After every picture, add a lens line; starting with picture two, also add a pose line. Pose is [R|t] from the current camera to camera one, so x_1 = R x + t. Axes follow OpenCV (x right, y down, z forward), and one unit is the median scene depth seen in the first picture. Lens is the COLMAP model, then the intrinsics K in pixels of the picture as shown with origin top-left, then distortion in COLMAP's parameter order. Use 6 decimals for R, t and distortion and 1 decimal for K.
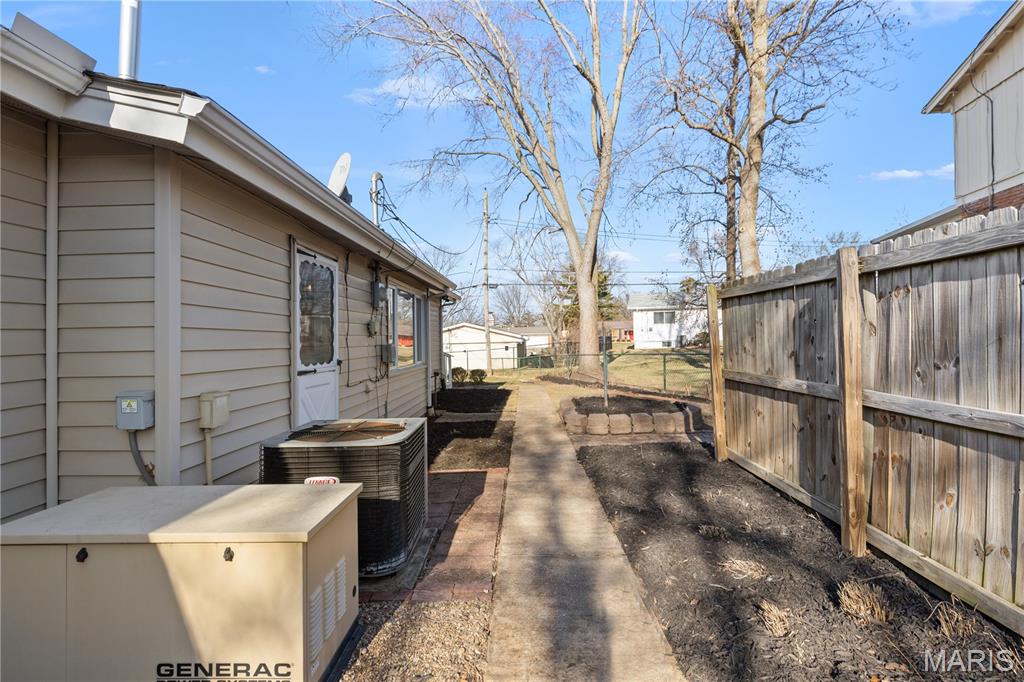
lens RADIAL K [[514.3, 0, 517.3], [0, 514.3, 330.6], [0, 0, 1]] dist [-0.017440, -0.000953]
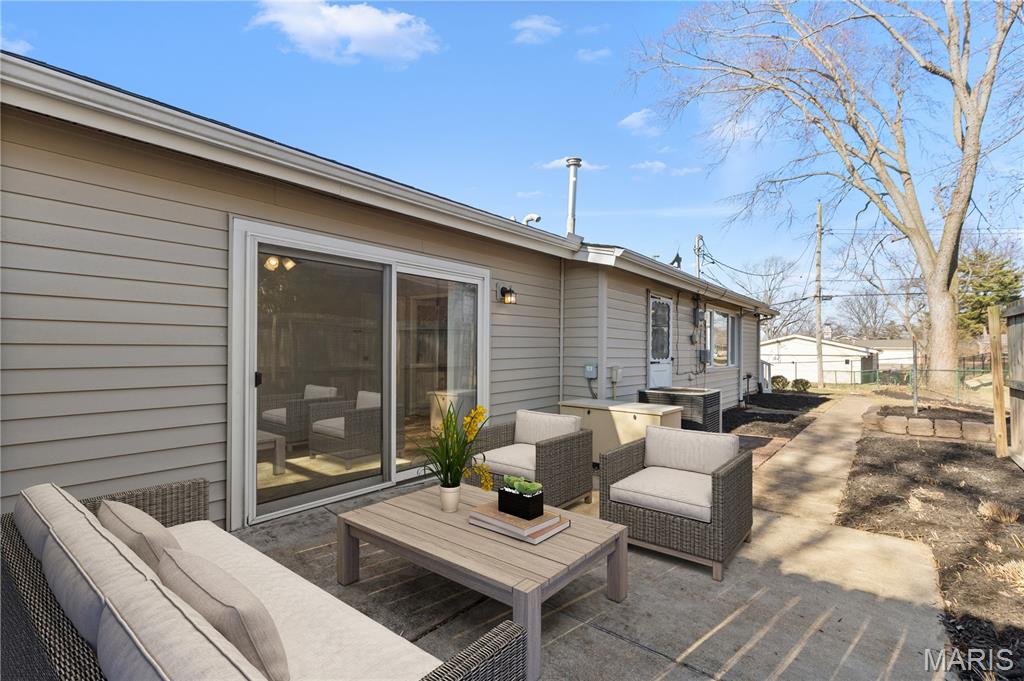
lens RADIAL K [[477.5, 0, 507.9], [0, 477.5, 338.4], [0, 0, 1]] dist [0.004408, 0.001061]
pose [[0.790118, 0.012320, -0.612831, 0.128771], [-0.015254, 0.999884, 0.000435, 0.001328], [0.612765, 0.009005, 0.790214, -0.393656]]
